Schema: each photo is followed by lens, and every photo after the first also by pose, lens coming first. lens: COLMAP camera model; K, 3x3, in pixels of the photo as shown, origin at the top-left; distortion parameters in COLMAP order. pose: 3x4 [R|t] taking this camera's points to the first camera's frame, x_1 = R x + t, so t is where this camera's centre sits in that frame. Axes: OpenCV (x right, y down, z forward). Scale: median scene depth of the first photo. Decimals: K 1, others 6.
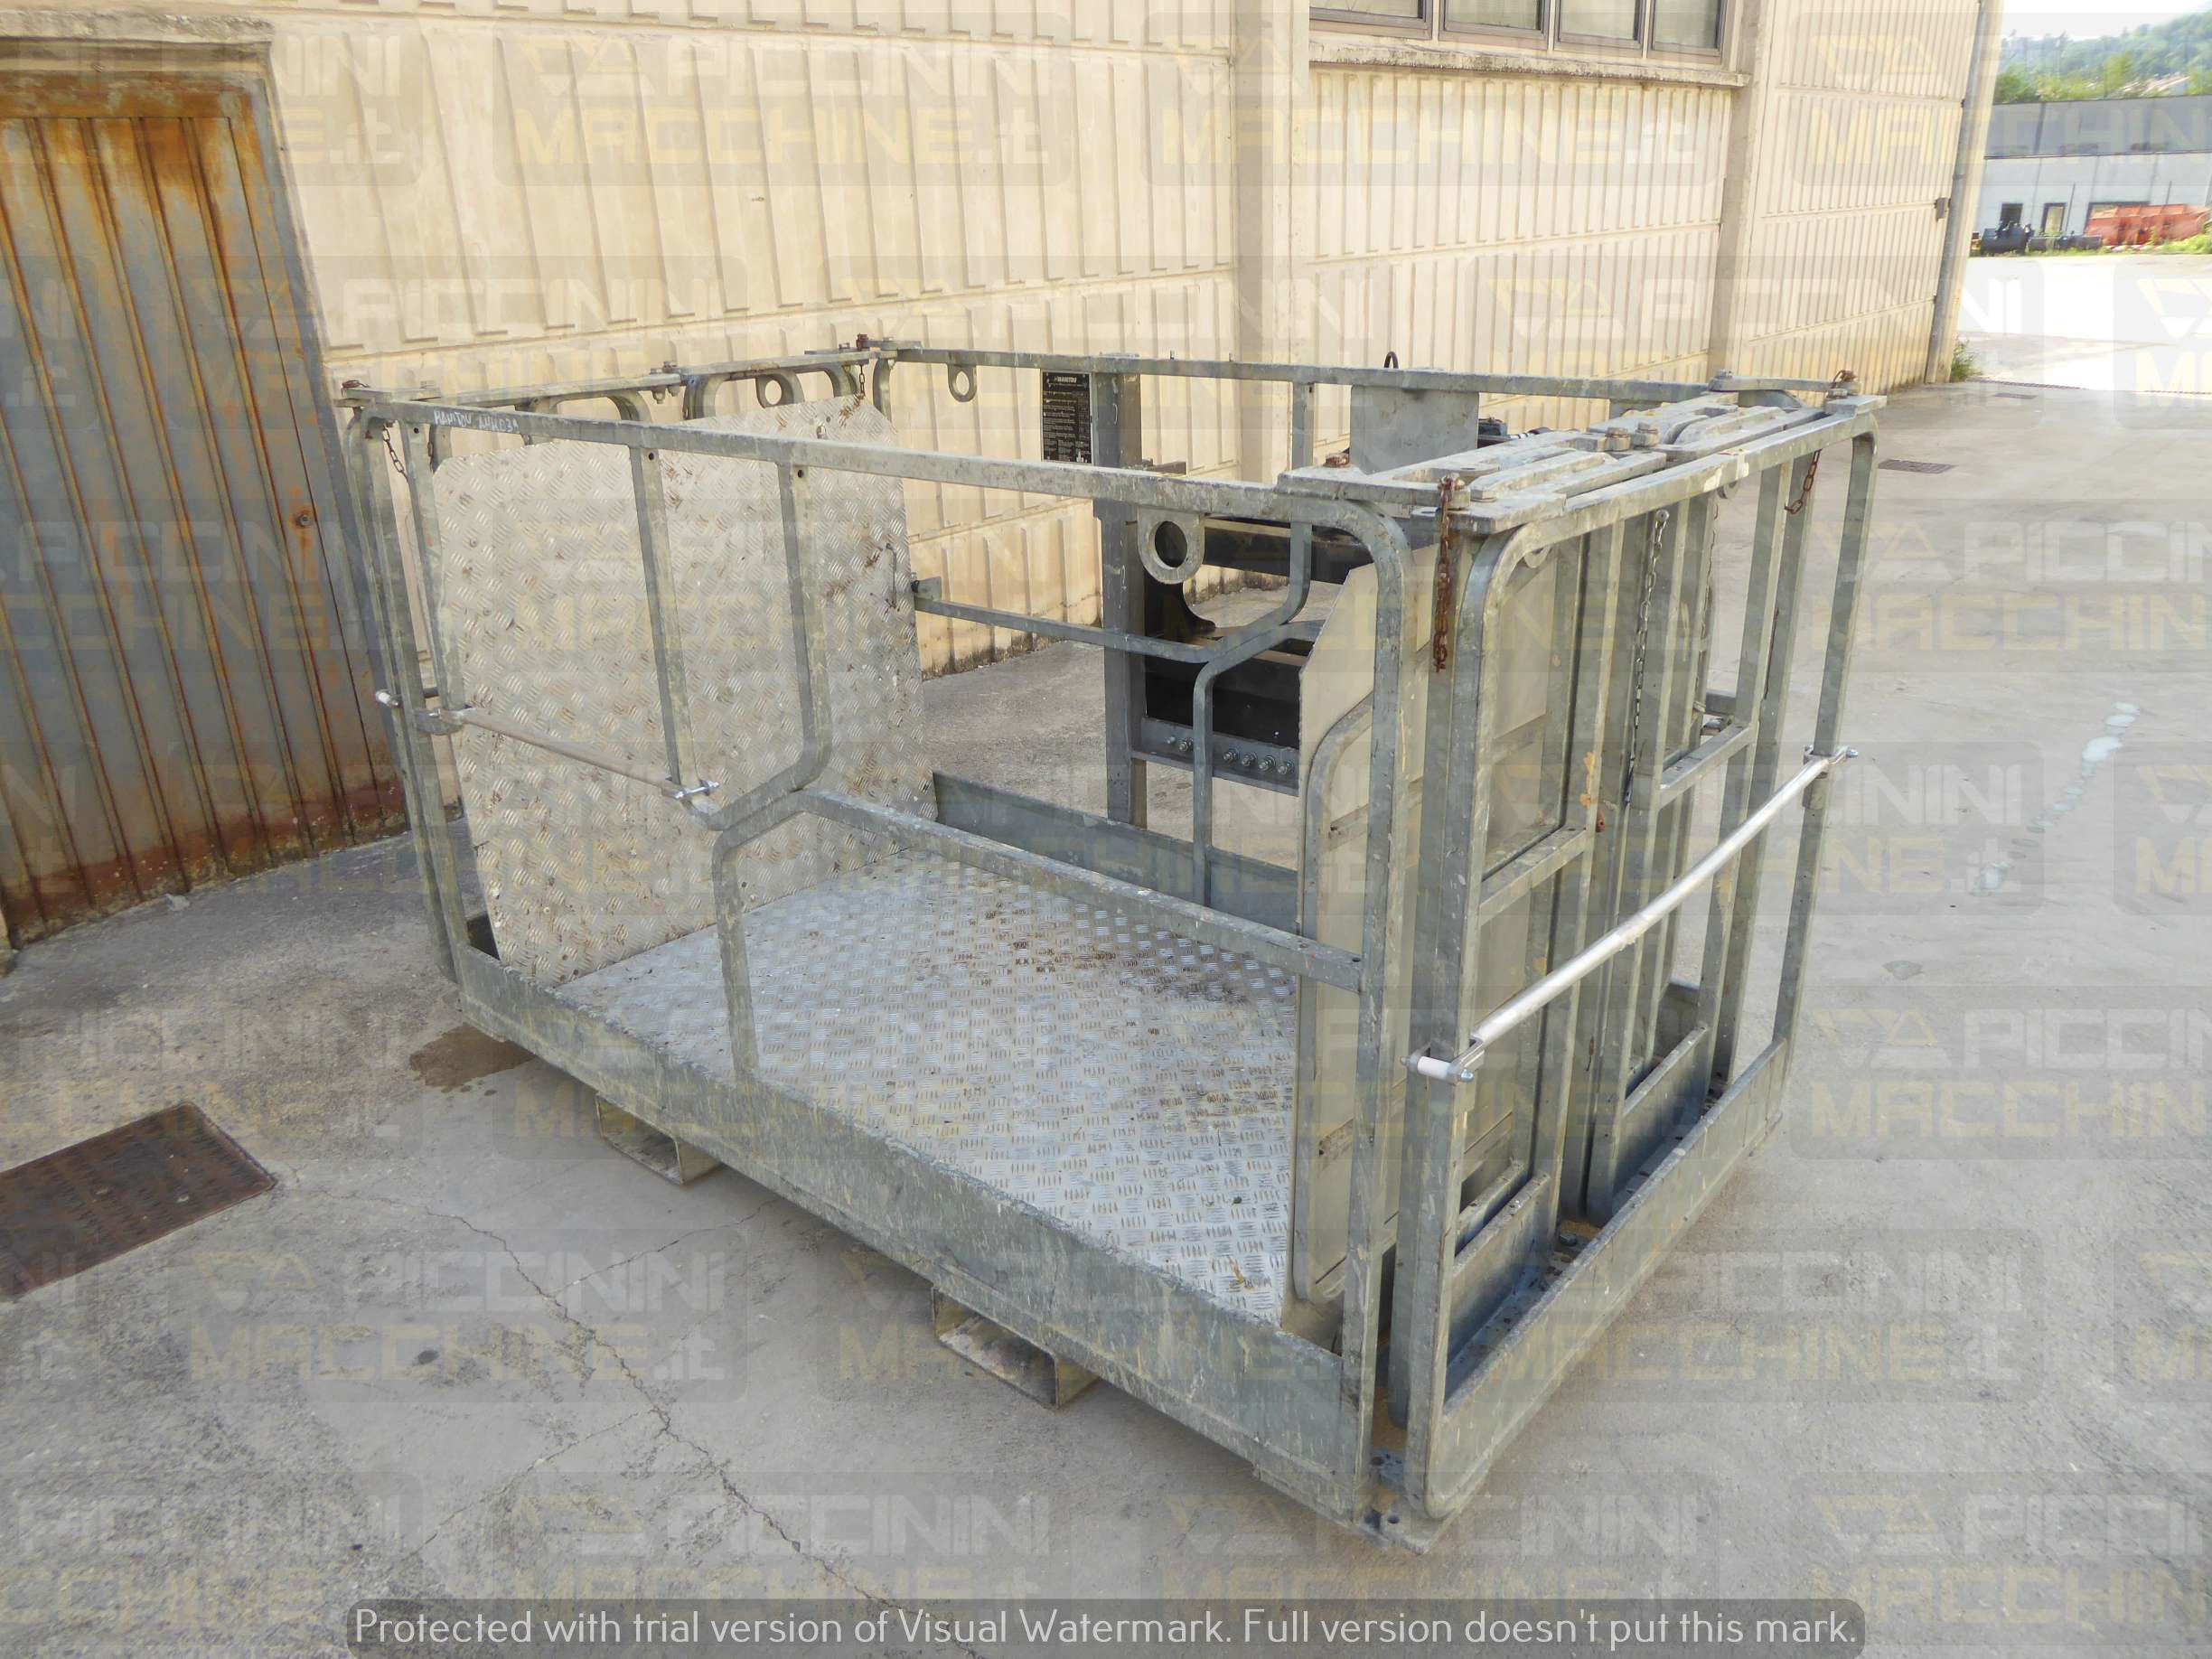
lens RADIAL K [[1572.0, 0, 1106.0], [0, 1572.0, 829.5], [0, 0, 1]] dist [-0.030796, 0.002493]
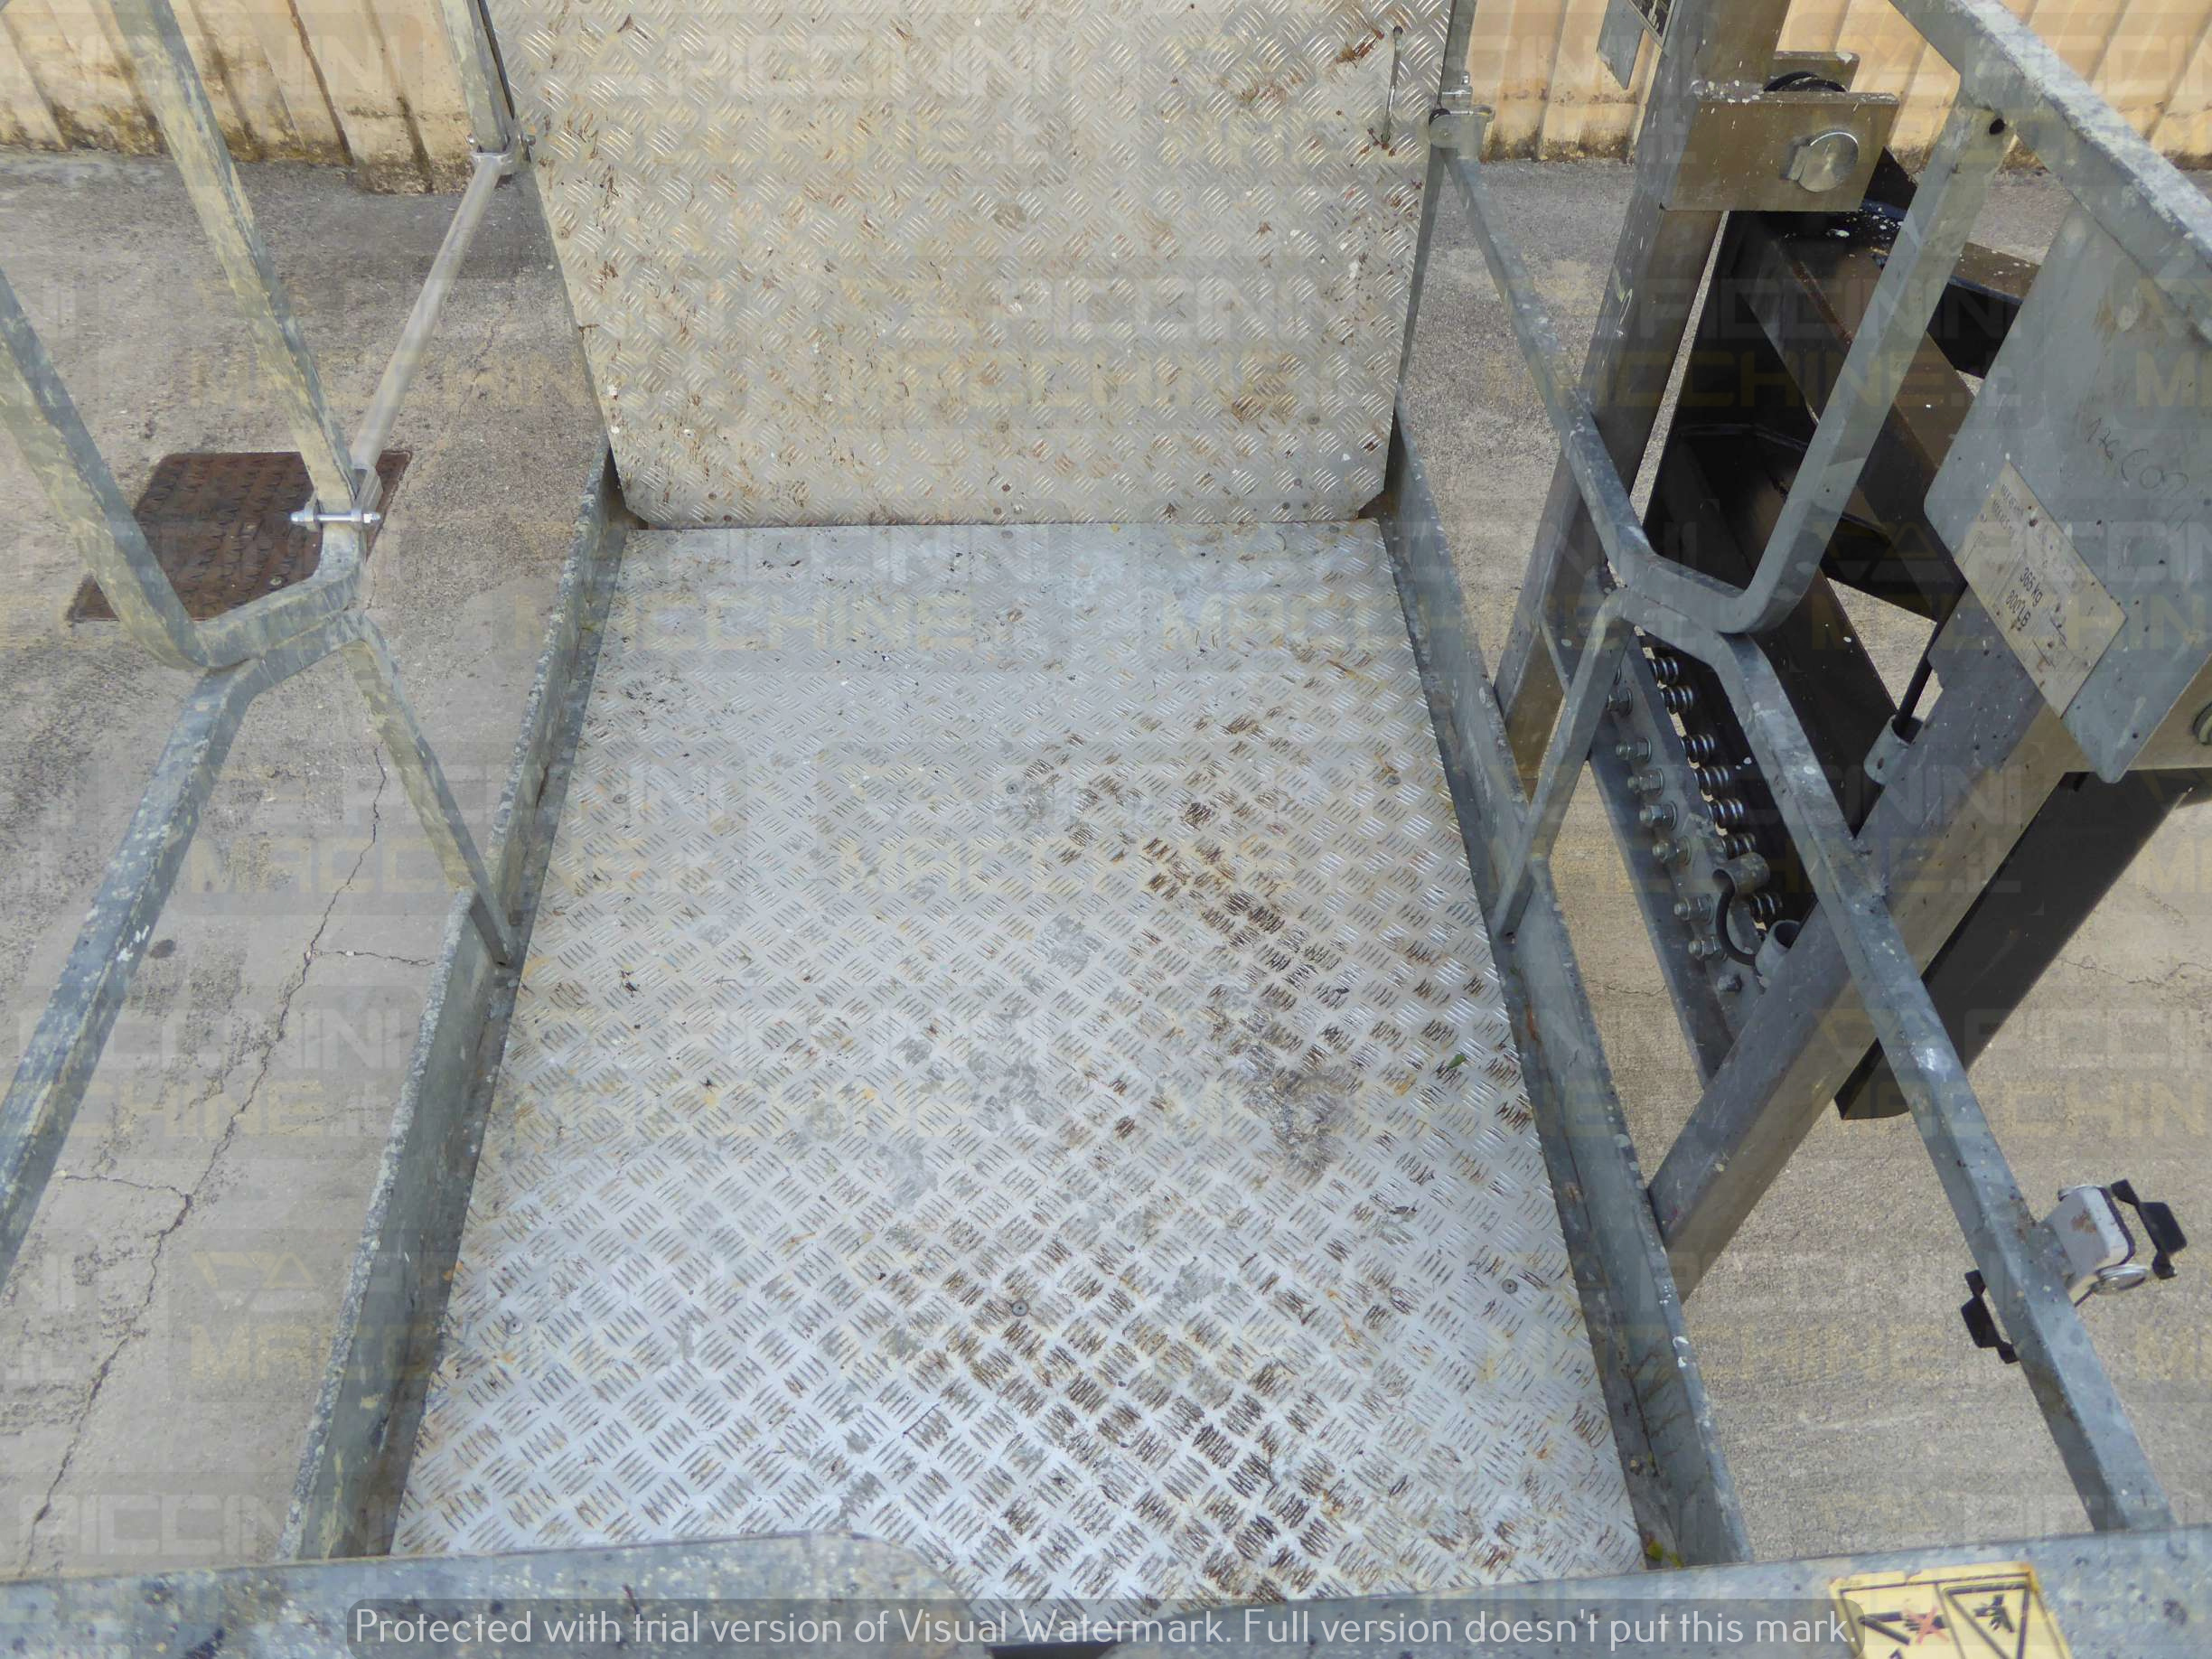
lens RADIAL K [[1572.0, 0, 1106.0], [0, 1572.0, 829.5], [0, 0, 1]] dist [-0.030796, 0.002493]
pose [[0.688790, 0.568648, -0.449674, 0.200145], [-0.294698, 0.786337, 0.542980, -0.244709], [0.662360, -0.241481, 0.709201, 0.537917]]
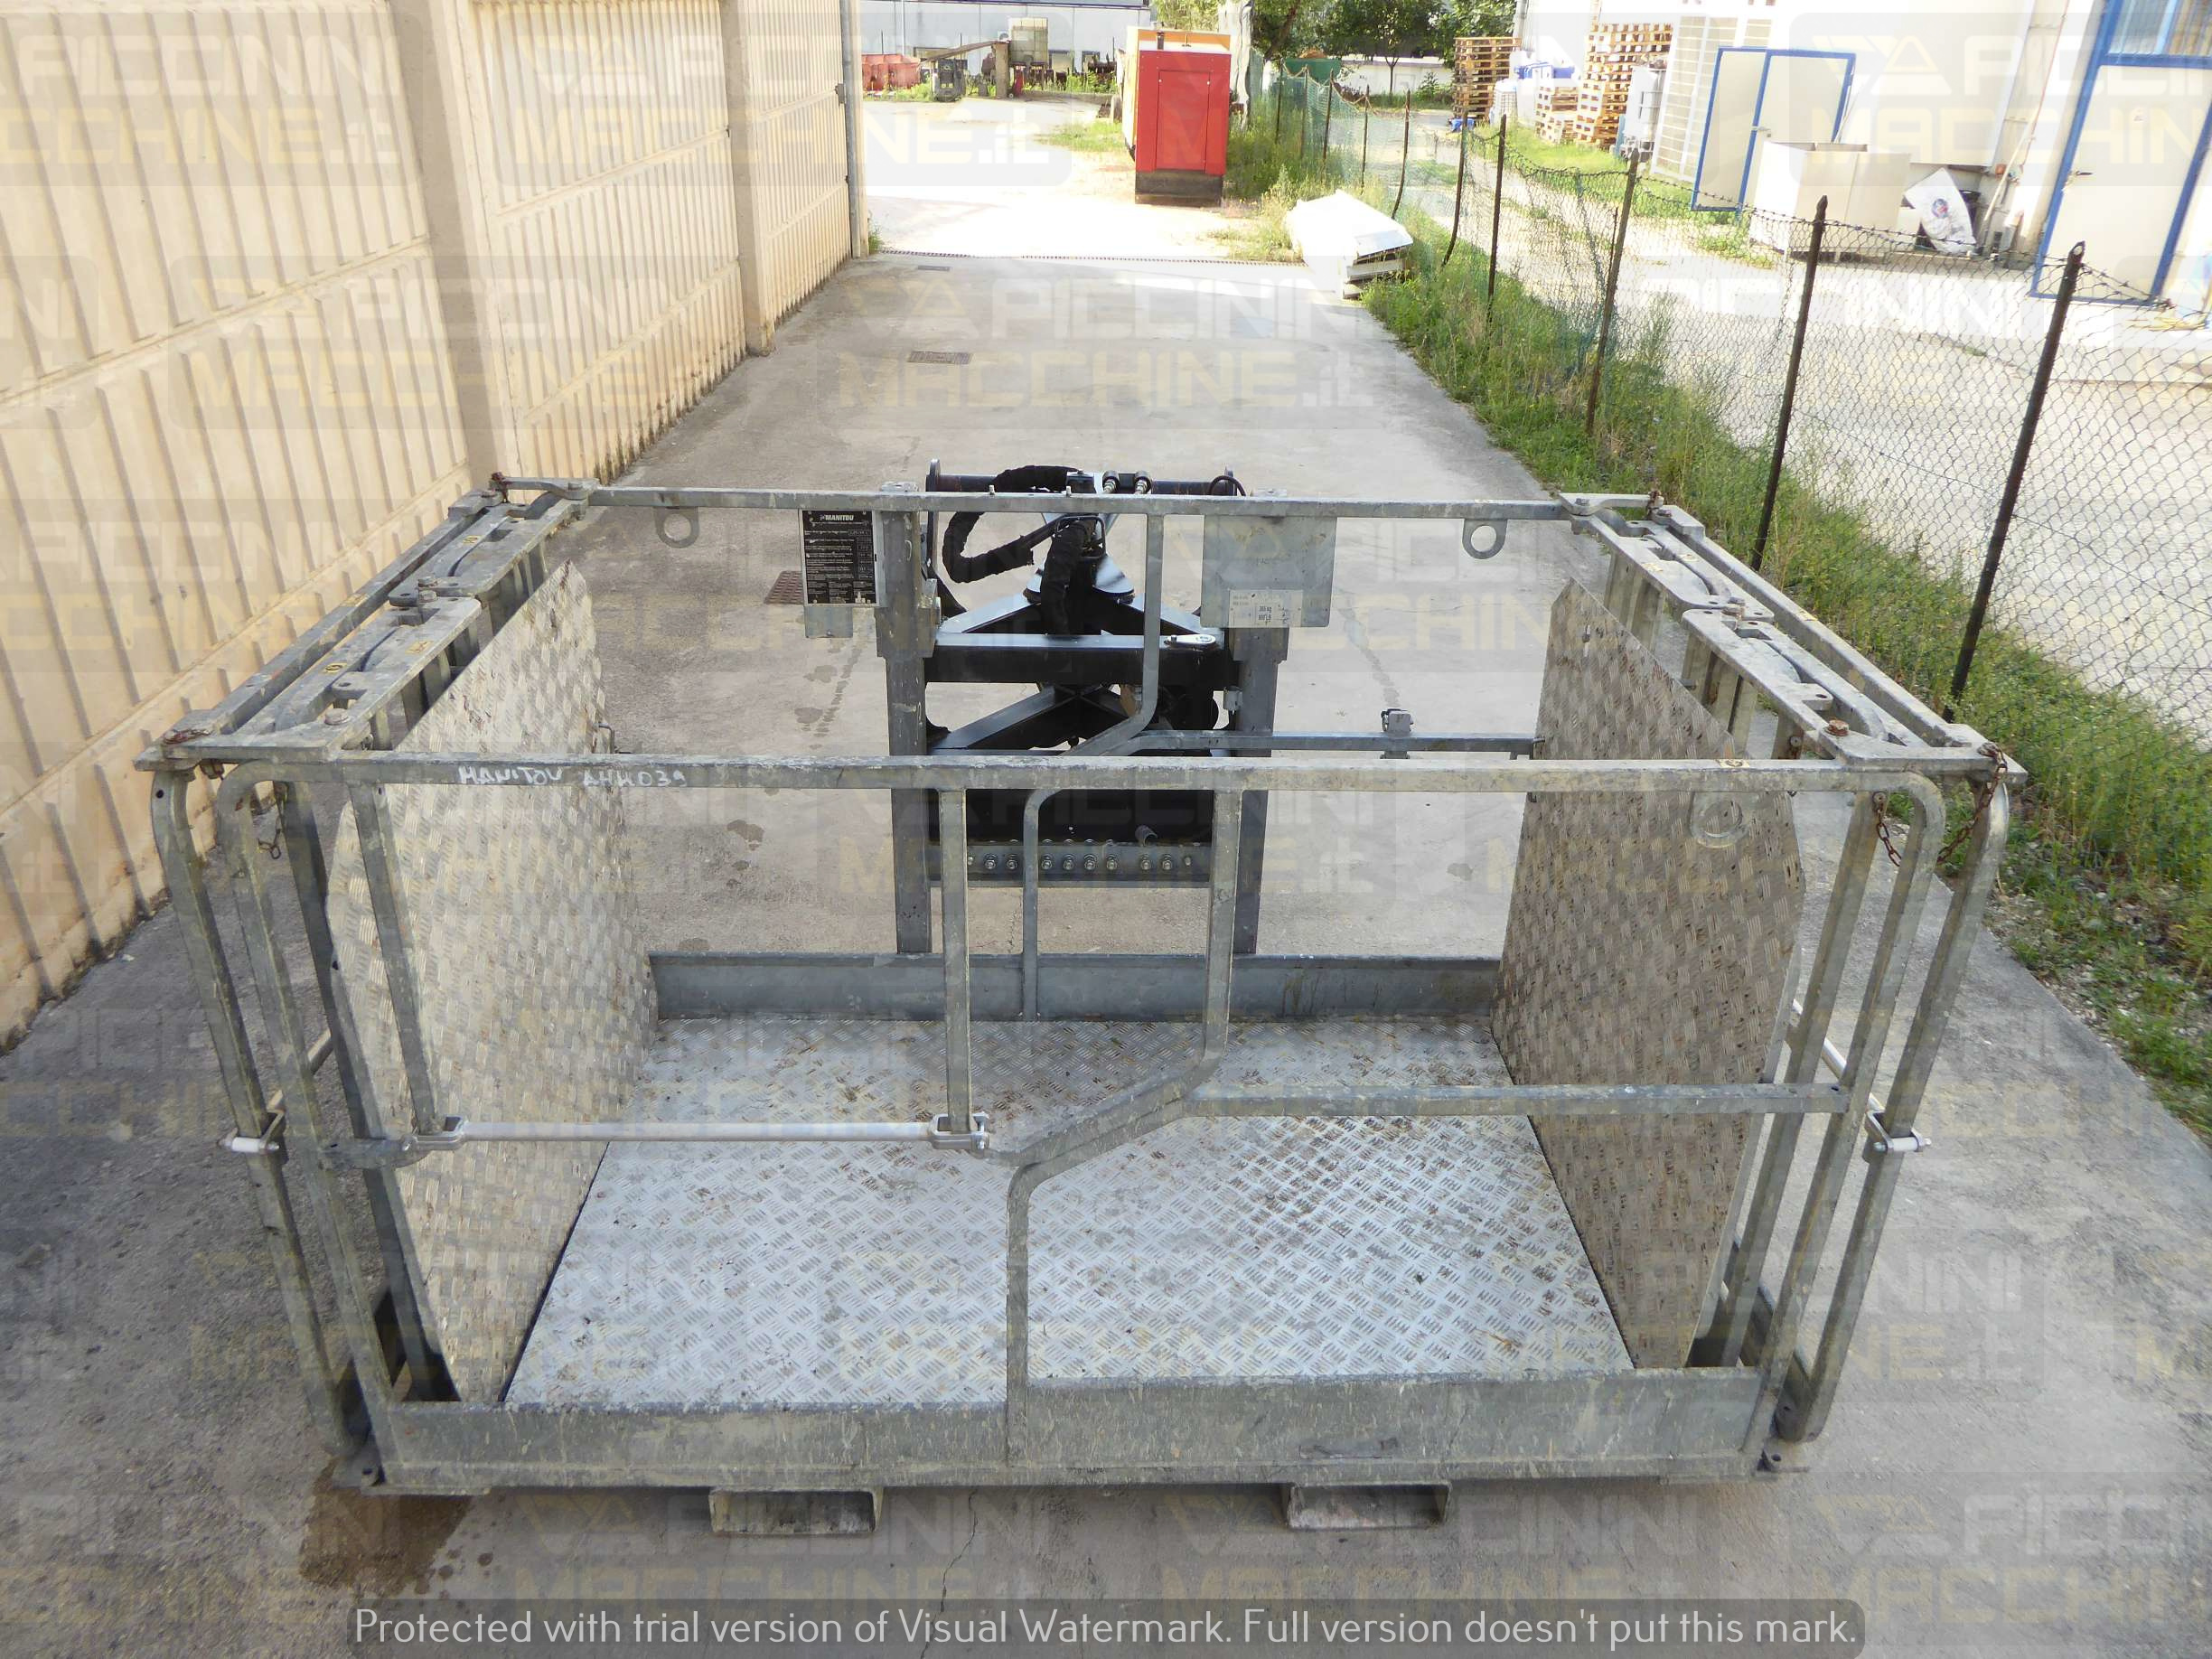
lens RADIAL K [[1572.0, 0, 1106.0], [0, 1572.0, 829.5], [0, 0, 1]] dist [-0.030796, 0.002493]
pose [[0.739768, -0.269141, 0.616690, -0.512537], [0.205952, 0.963100, 0.173268, -0.235499], [-0.640568, -0.001169, 0.767901, 0.201157]]
